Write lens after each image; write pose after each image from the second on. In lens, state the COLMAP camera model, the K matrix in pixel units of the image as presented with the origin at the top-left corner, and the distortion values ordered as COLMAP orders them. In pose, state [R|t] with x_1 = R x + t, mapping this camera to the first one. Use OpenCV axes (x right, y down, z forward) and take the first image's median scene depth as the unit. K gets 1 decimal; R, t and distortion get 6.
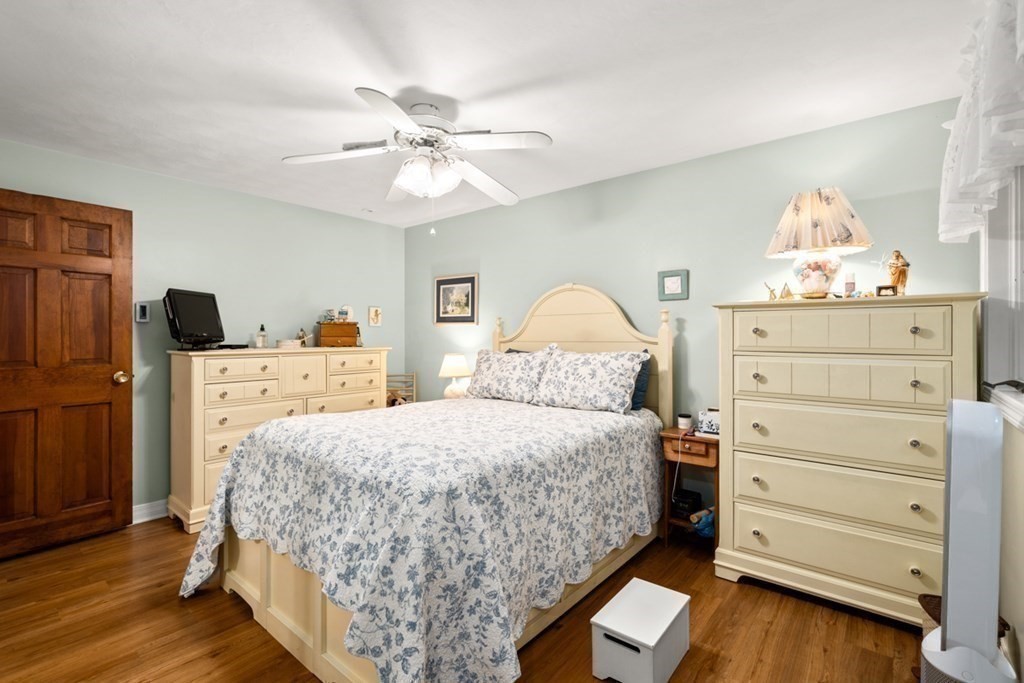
lens RADIAL K [[469.7, 0, 517.4], [0, 469.7, 337.7], [0, 0, 1]] dist [-0.003413, 0.002005]
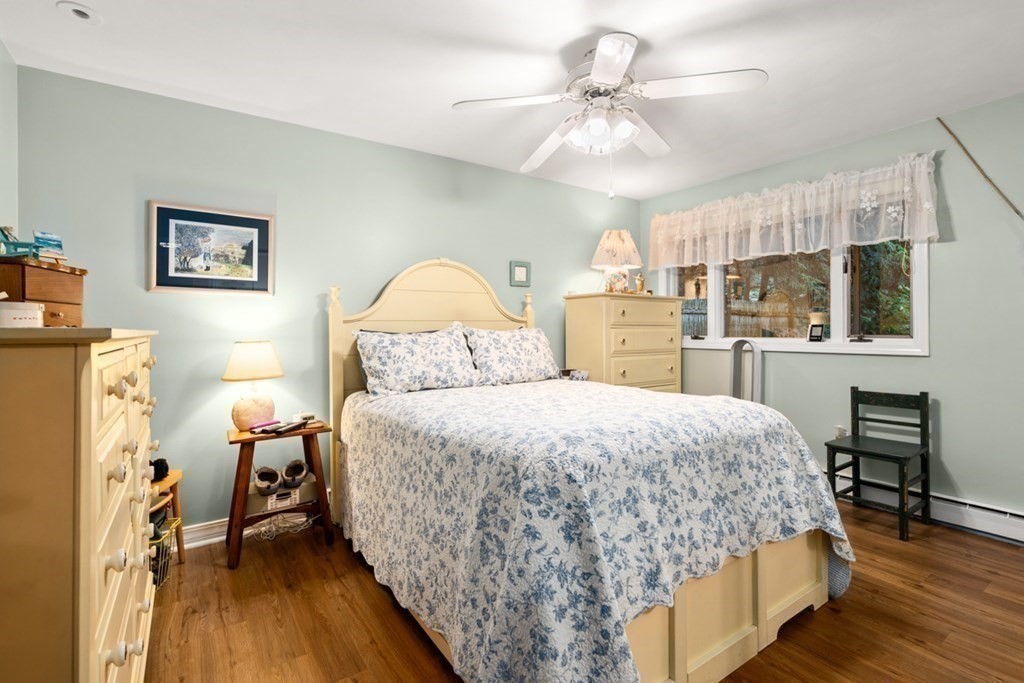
lens RADIAL K [[469.7, 0, 516.2], [0, 469.7, 331.6], [0, 0, 1]] dist [-0.003413, 0.002005]
pose [[0.282085, -0.006114, 0.959370, -0.831451], [0.009947, 0.999945, 0.003448, 0.031603], [-0.959338, 0.008570, 0.282131, 0.671002]]
